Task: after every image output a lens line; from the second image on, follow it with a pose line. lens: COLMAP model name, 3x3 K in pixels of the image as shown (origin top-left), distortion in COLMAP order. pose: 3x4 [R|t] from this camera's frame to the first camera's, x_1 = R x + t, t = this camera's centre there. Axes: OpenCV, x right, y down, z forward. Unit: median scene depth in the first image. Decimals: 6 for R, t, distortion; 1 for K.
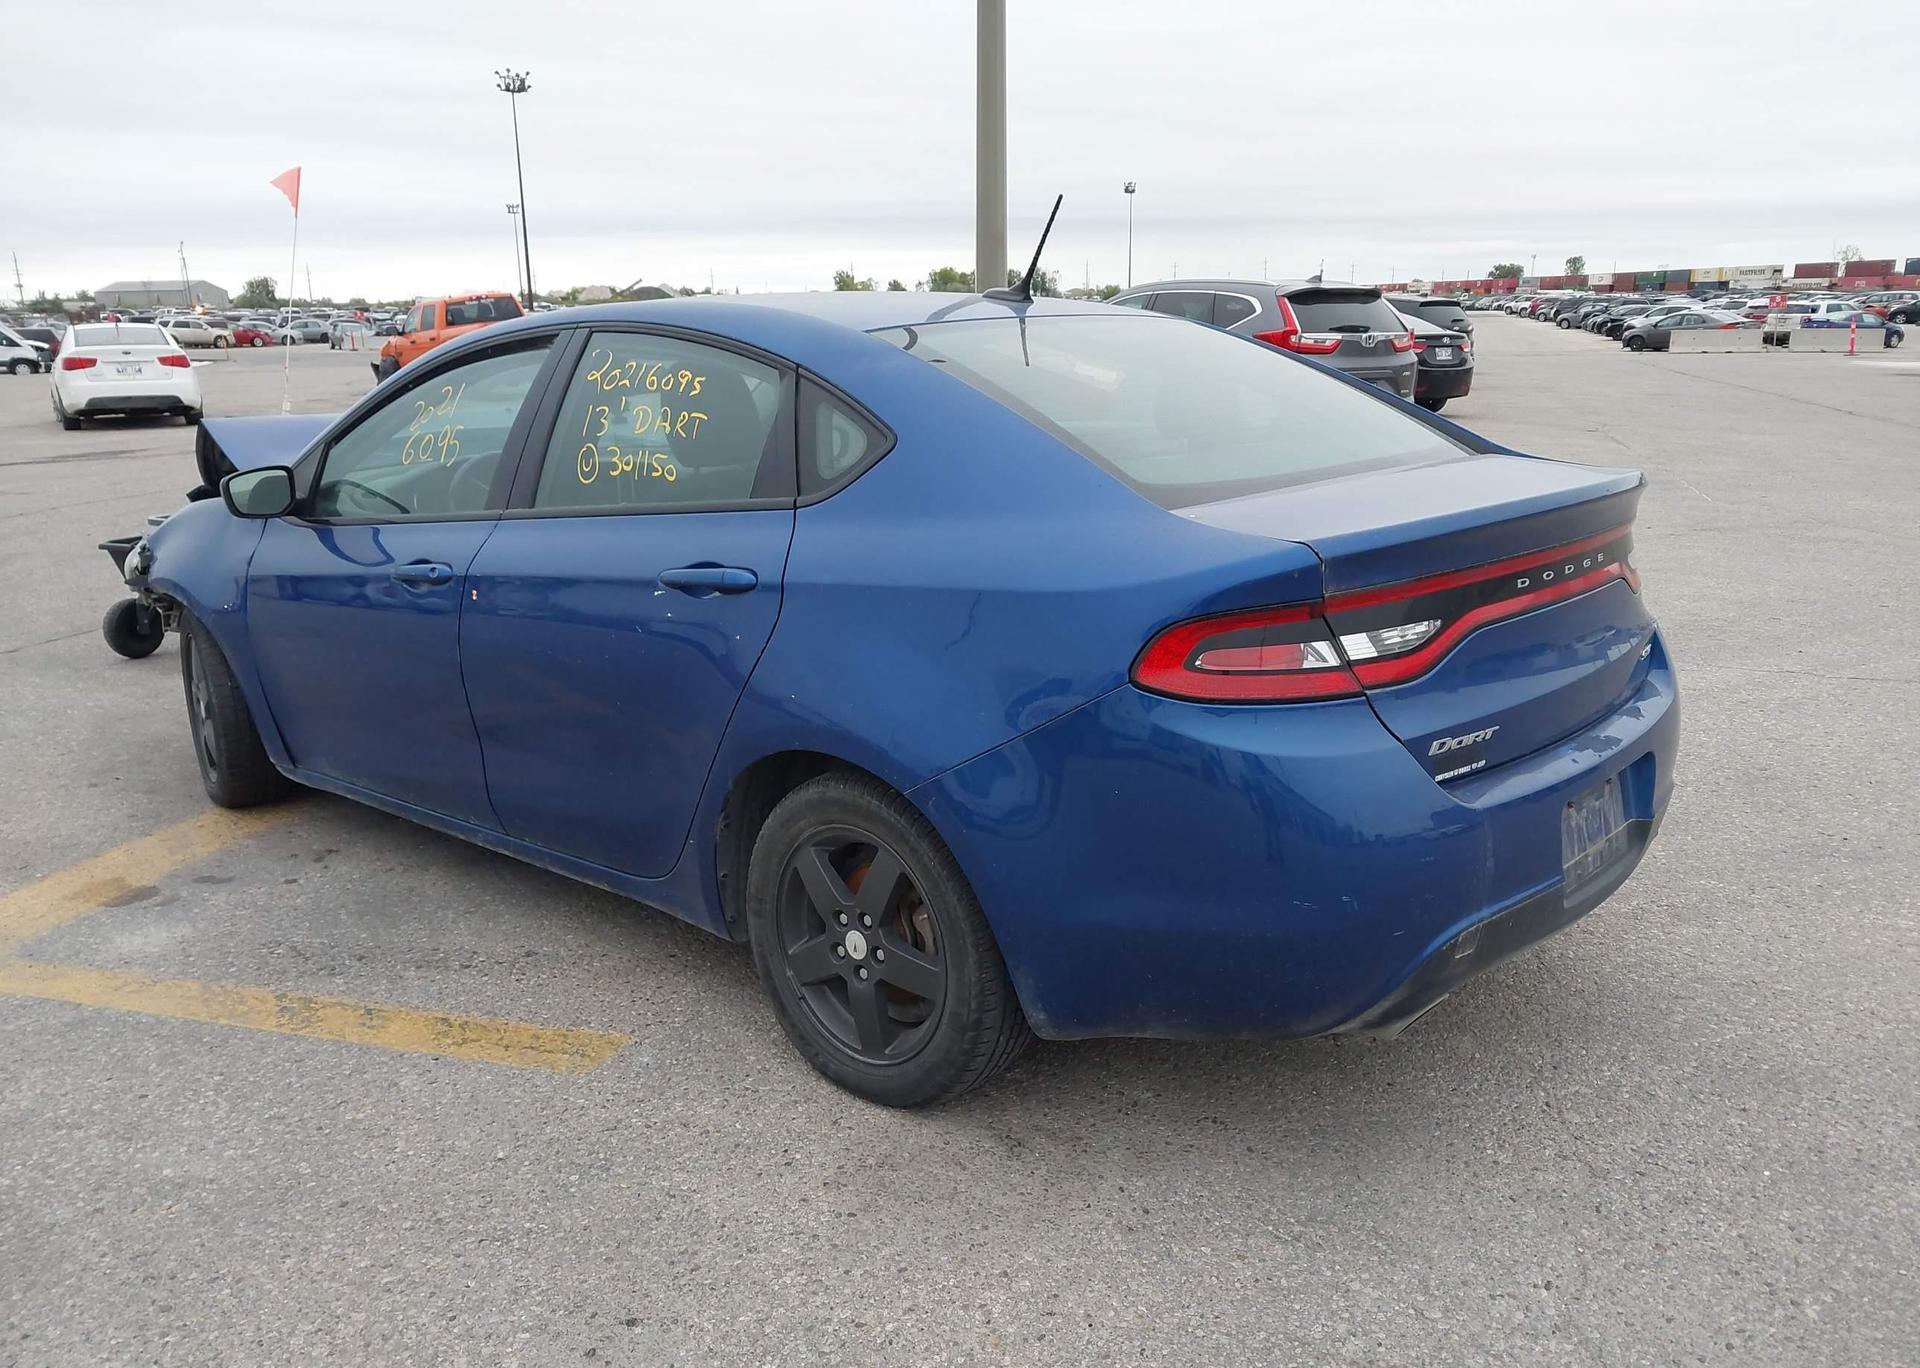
lens RADIAL K [[1522.7, 0, 965.3], [0, 1522.7, 749.0], [0, 0, 1]] dist [-0.001442, 0.016426]
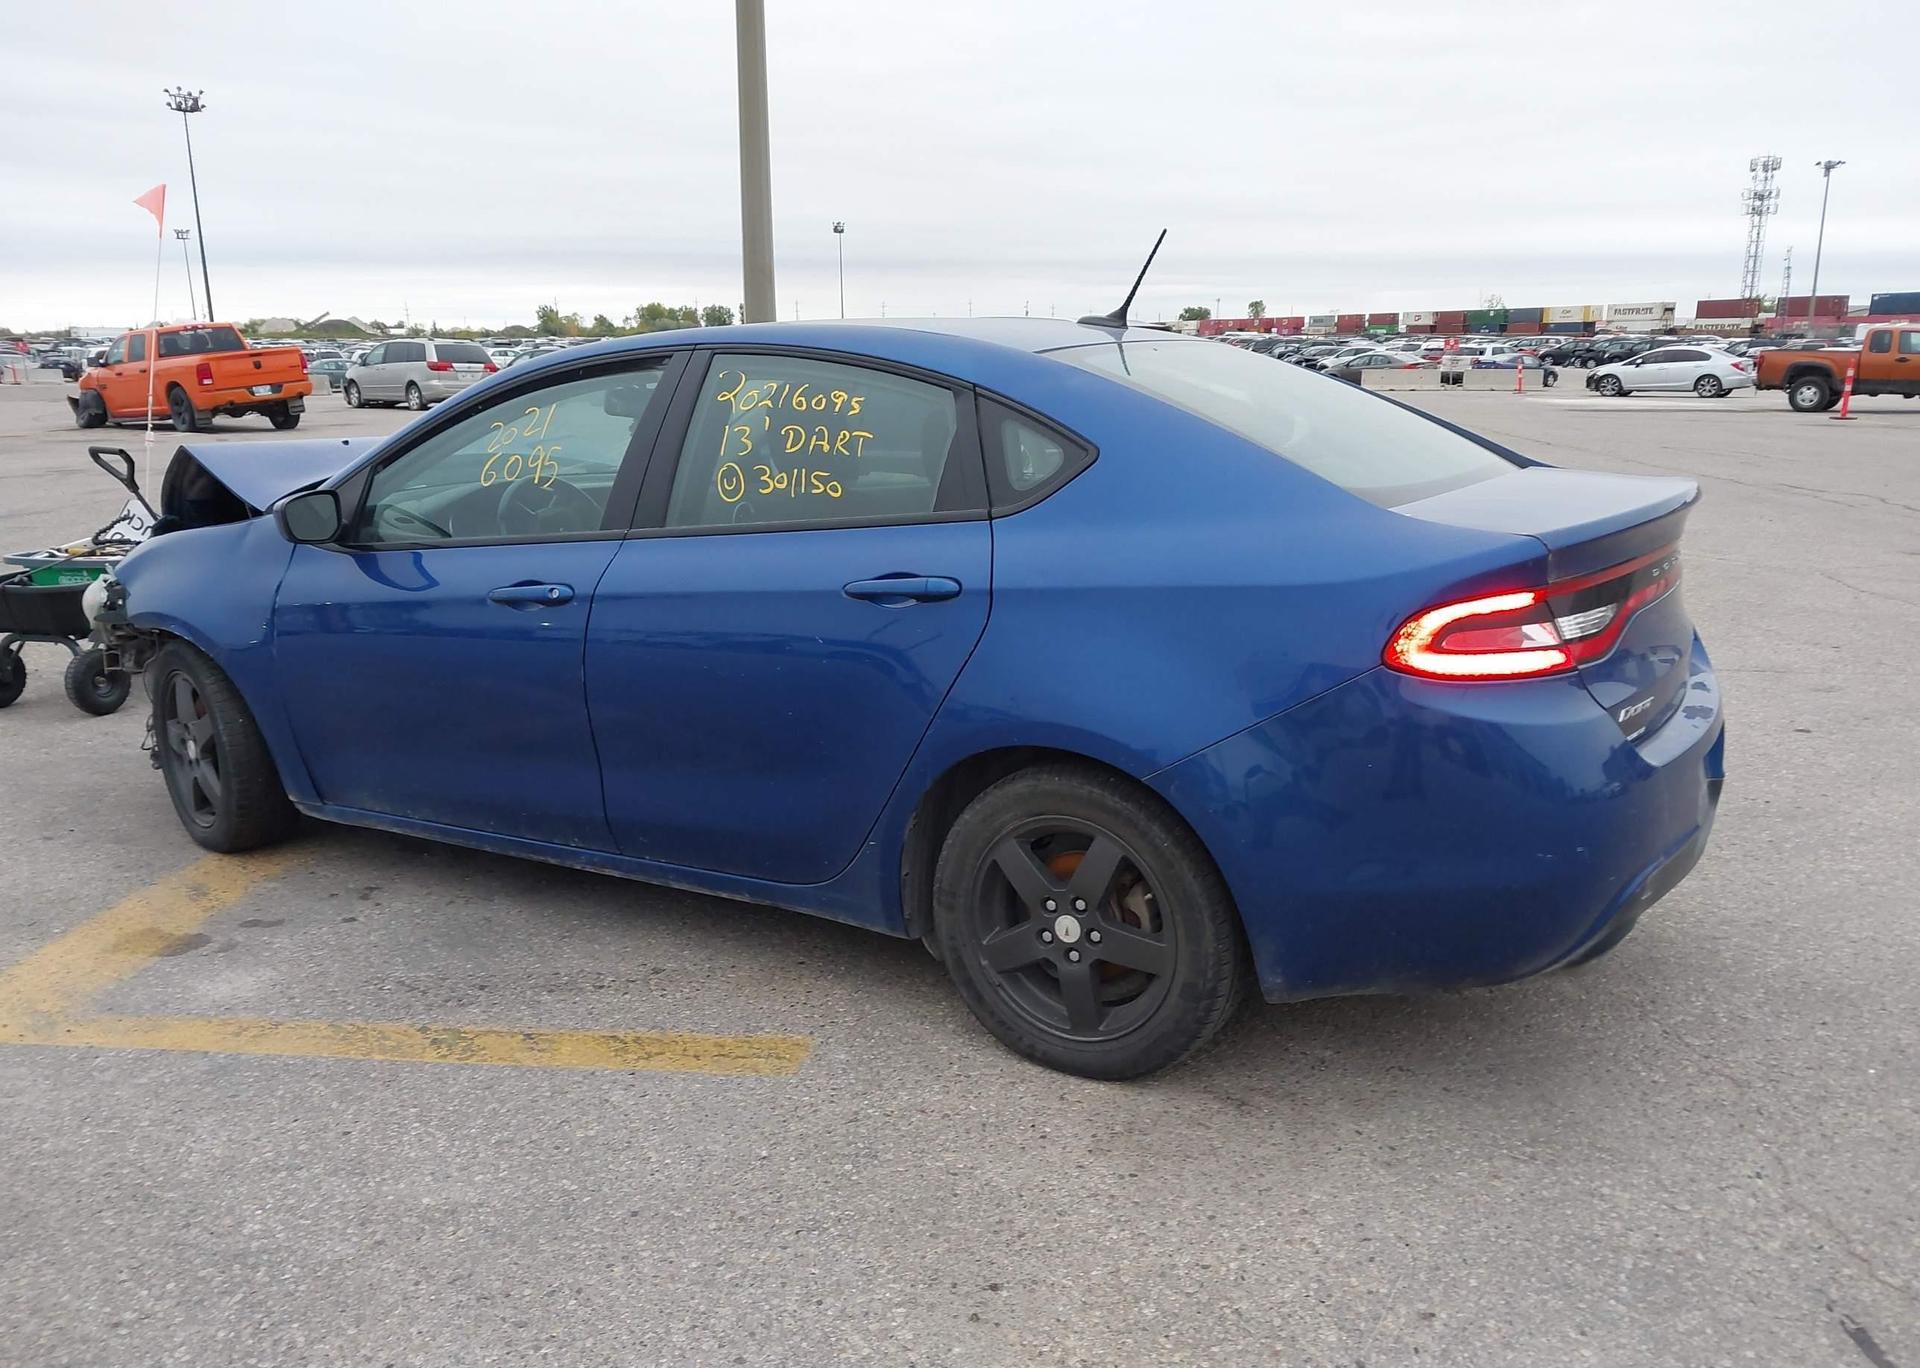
lens RADIAL K [[1517.2, 0, 965.4], [0, 1517.2, 746.8], [0, 0, 1]] dist [0.011076, -0.002621]
pose [[0.982688, -0.040181, 0.180859, -0.261571], [0.044476, 0.998815, -0.019759, 0.015828], [-0.179850, 0.027461, 0.983311, -0.021913]]
